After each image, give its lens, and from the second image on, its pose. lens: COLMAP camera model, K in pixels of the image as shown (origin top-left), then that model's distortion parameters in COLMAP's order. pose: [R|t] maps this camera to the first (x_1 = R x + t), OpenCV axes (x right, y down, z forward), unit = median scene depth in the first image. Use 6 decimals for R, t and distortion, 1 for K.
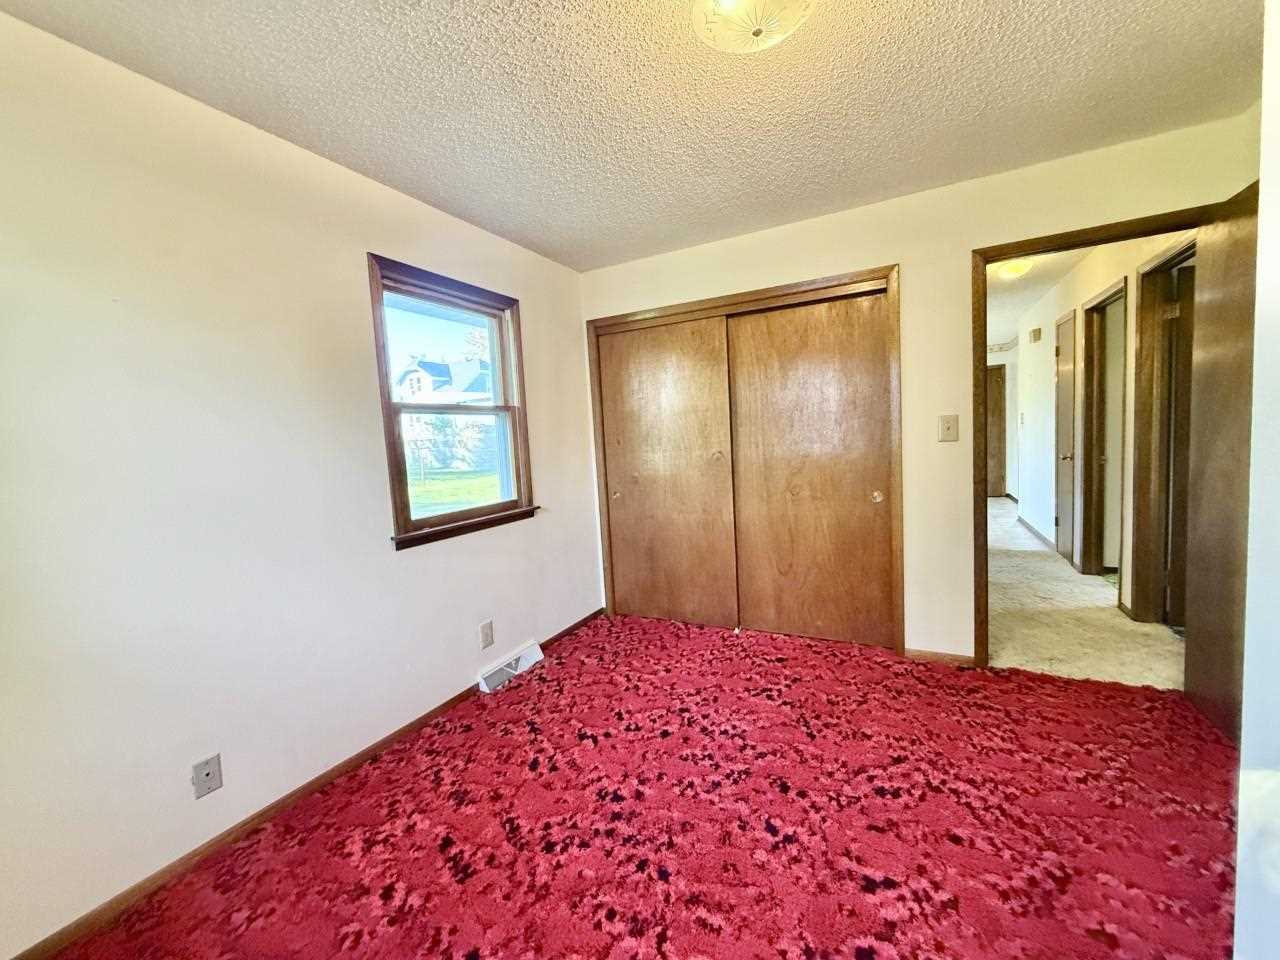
lens RADIAL K [[508.5, 0, 631.9], [0, 508.5, 472.1], [0, 0, 1]] dist [0.000380, -0.000203]
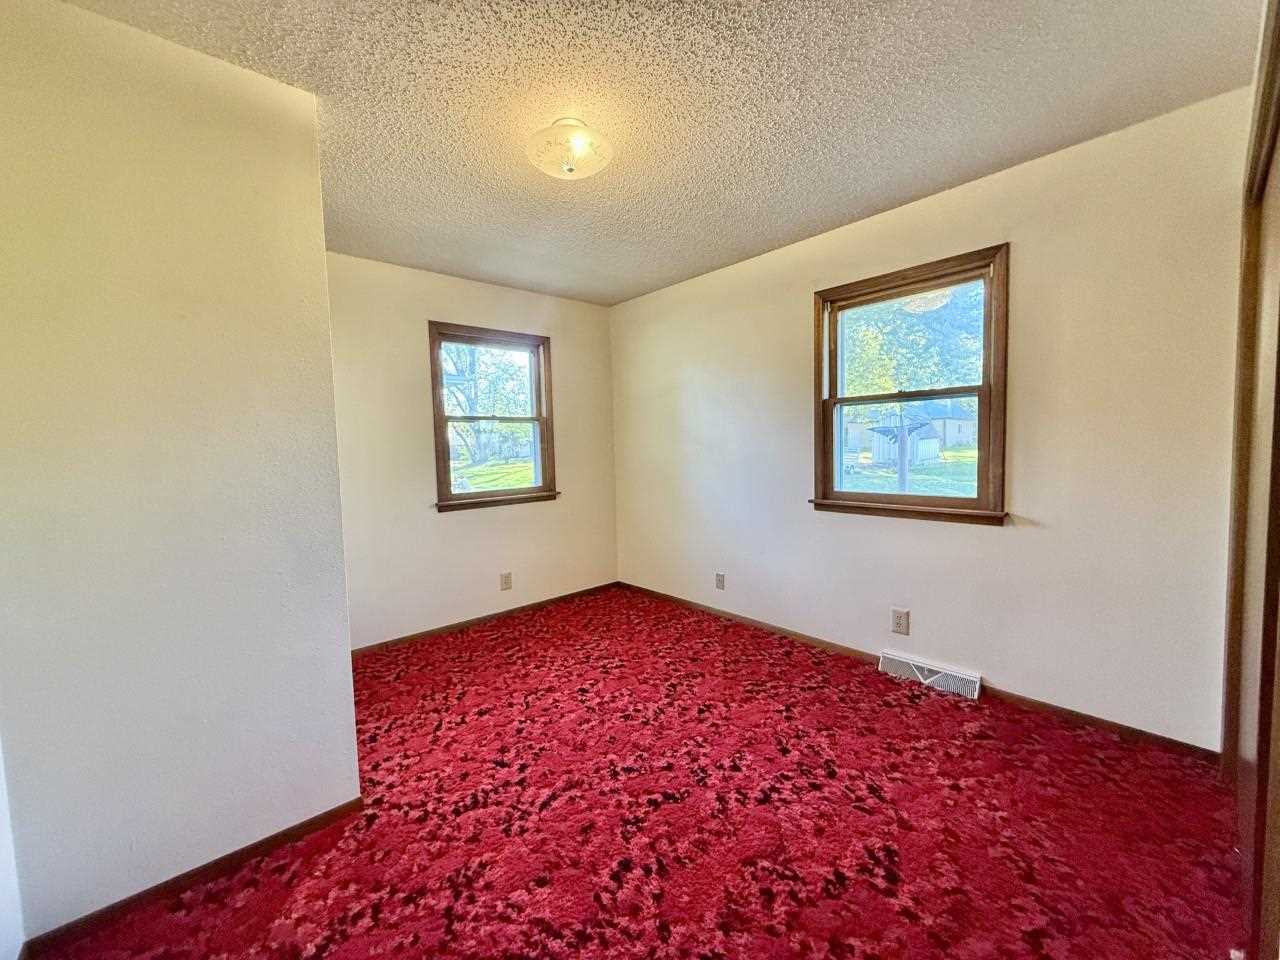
lens RADIAL K [[508.5, 0, 639.1], [0, 508.5, 480.6], [0, 0, 1]] dist [0.000380, -0.000203]
pose [[-0.331885, 0.132417, -0.933980, 1.086996], [-0.016357, 0.989142, 0.146050, -0.128841], [0.943178, 0.063749, -0.326115, 1.142904]]
